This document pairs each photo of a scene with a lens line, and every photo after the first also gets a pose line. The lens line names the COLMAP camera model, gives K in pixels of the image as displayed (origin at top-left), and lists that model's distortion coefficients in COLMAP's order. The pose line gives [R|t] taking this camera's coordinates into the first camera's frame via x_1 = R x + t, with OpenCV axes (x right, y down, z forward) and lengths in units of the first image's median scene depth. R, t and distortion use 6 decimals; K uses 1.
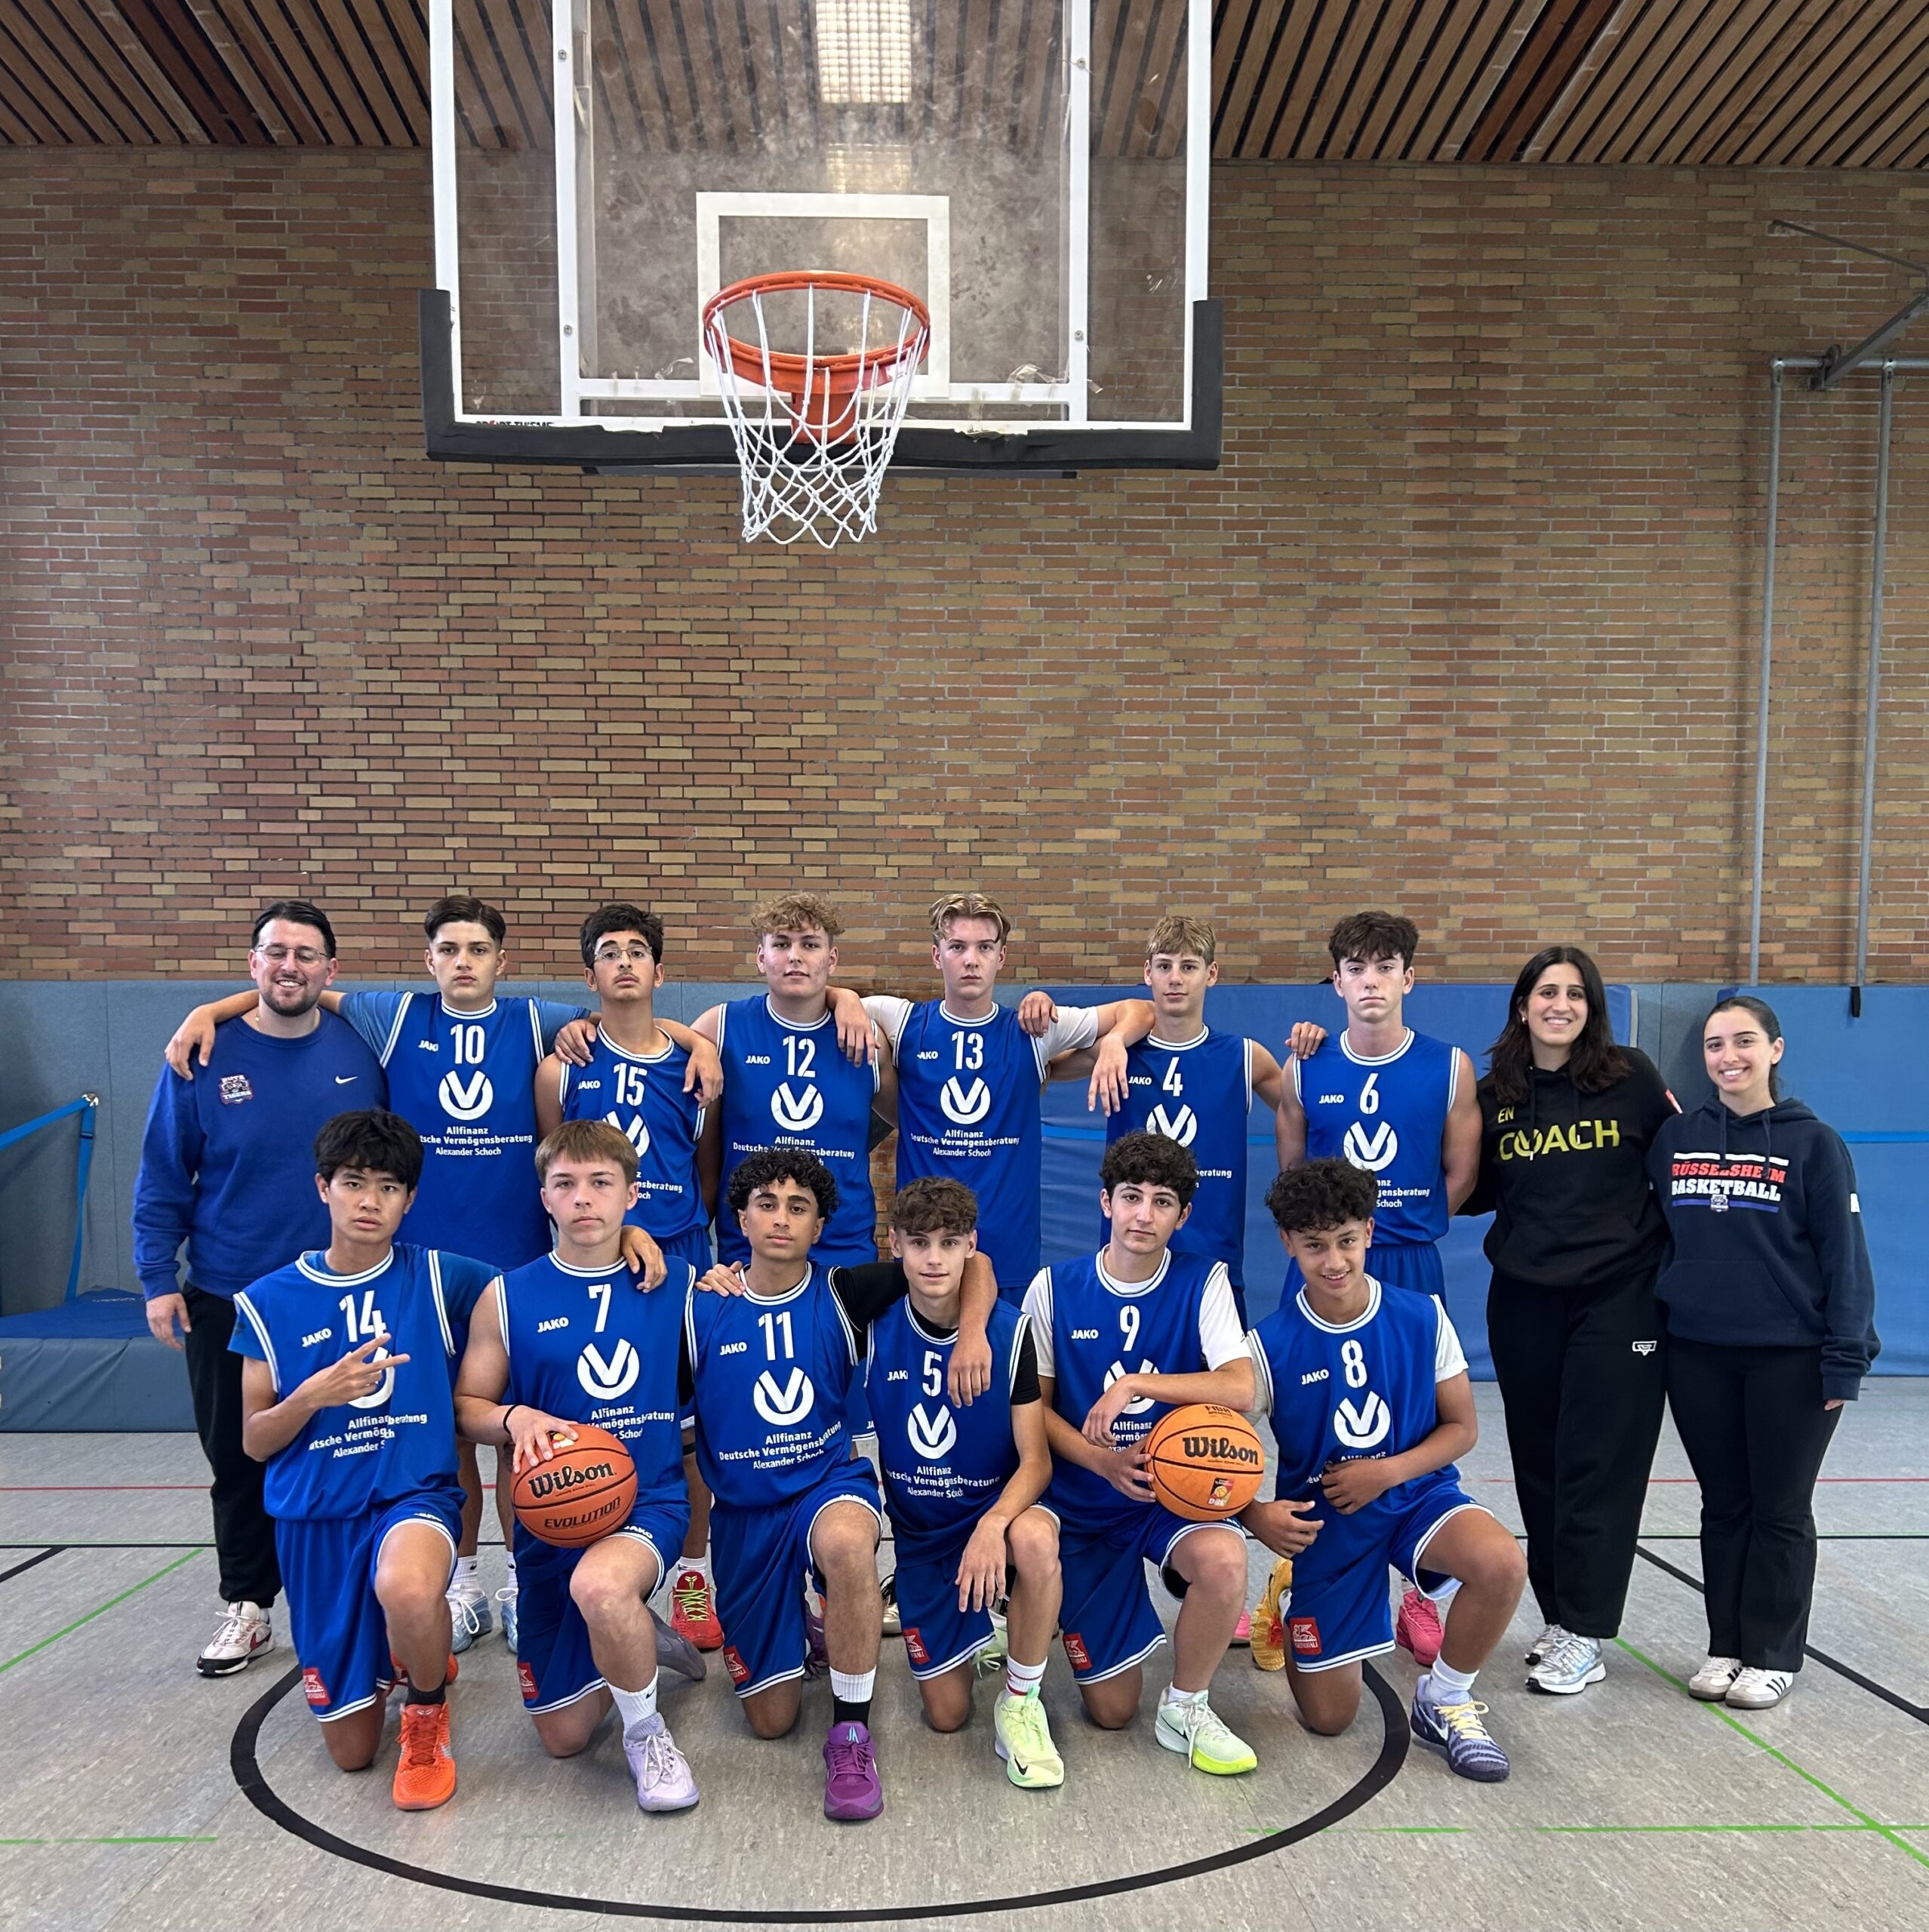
lens RADIAL K [[2235.6, 0, 958.2], [0, 2235.6, 1330.2], [0, 0, 1]] dist [0.049456, -0.053553]
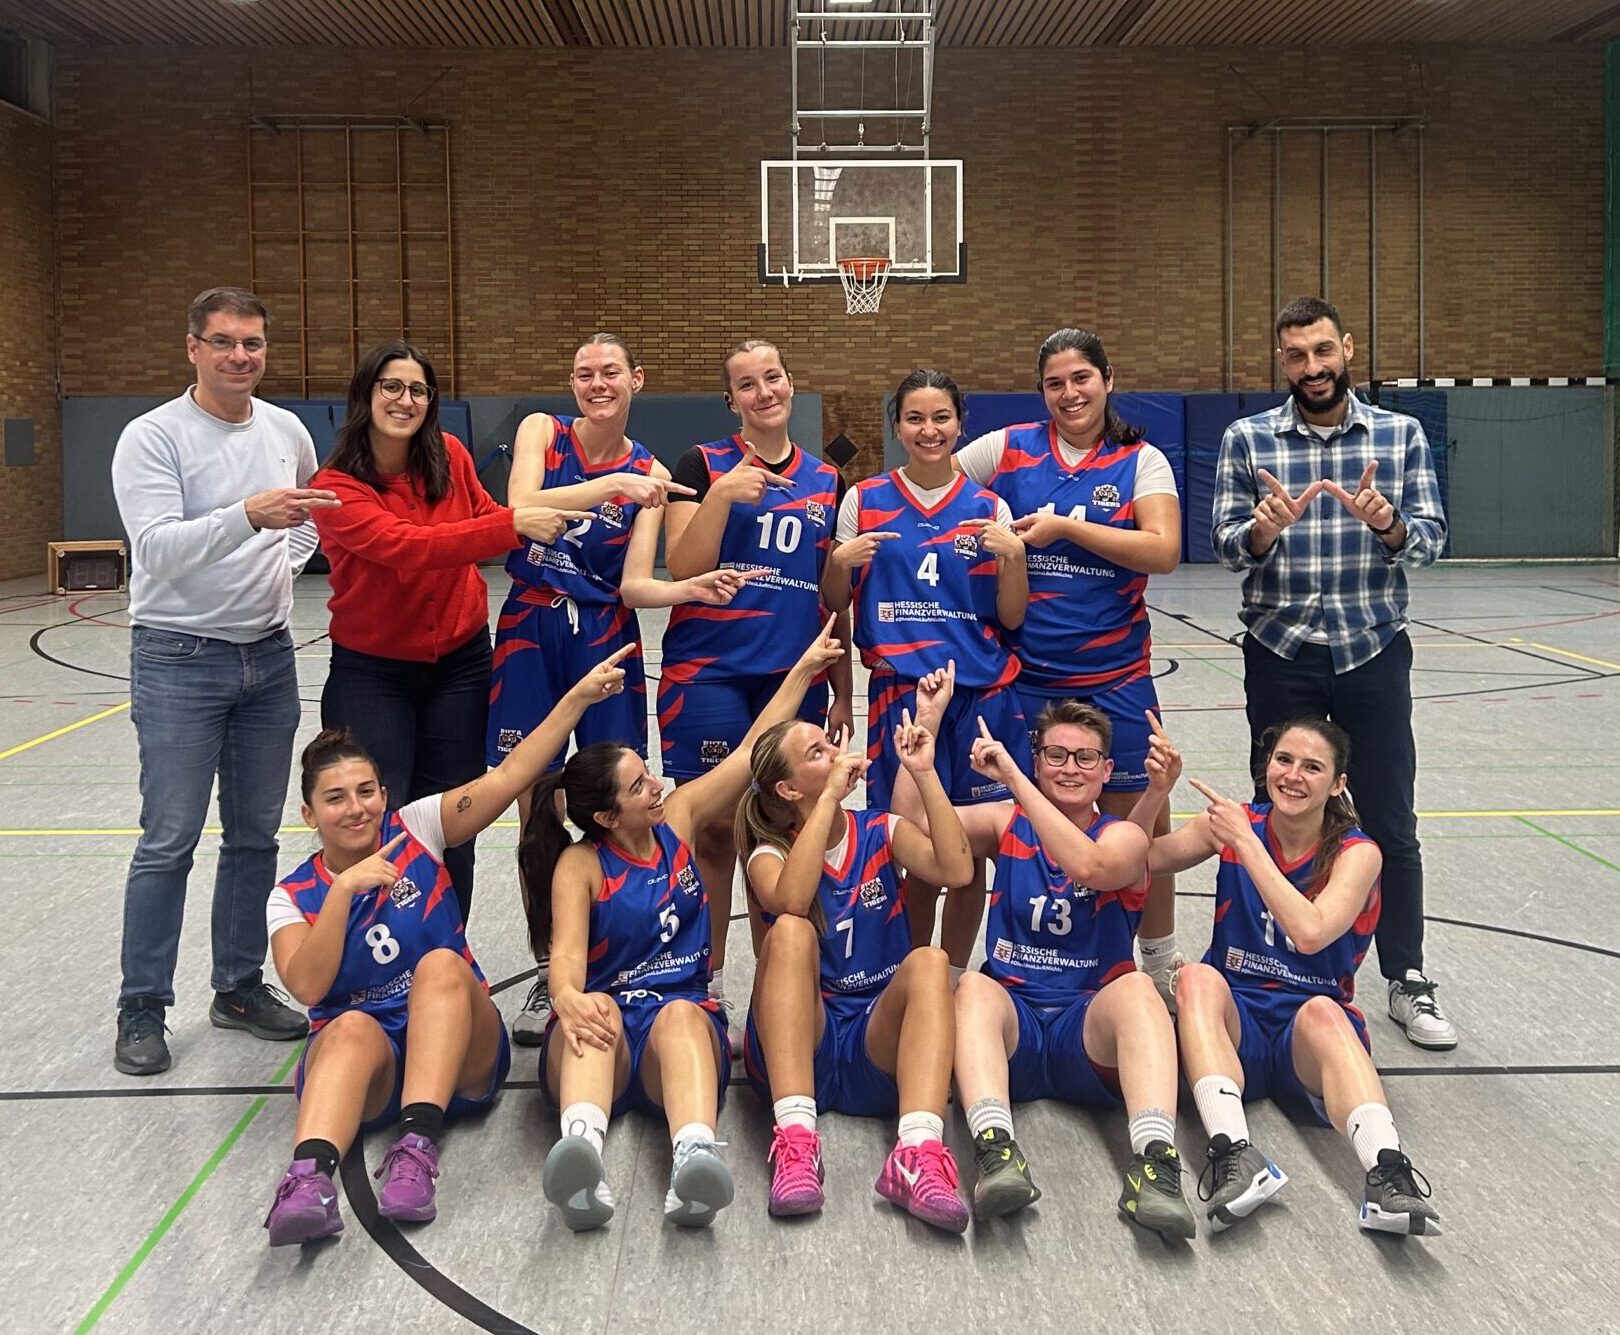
lens RADIAL K [[1804.7, 0, 835.1], [0, 1804.7, 507.4], [0, 0, 1]] dist [0.166423, -0.360612]
pose [[0.999950, -0.007761, -0.006273, -0.037205], [0.007206, 0.996431, -0.084103, 0.117161], [0.006903, 0.084053, 0.996437, -0.836717]]
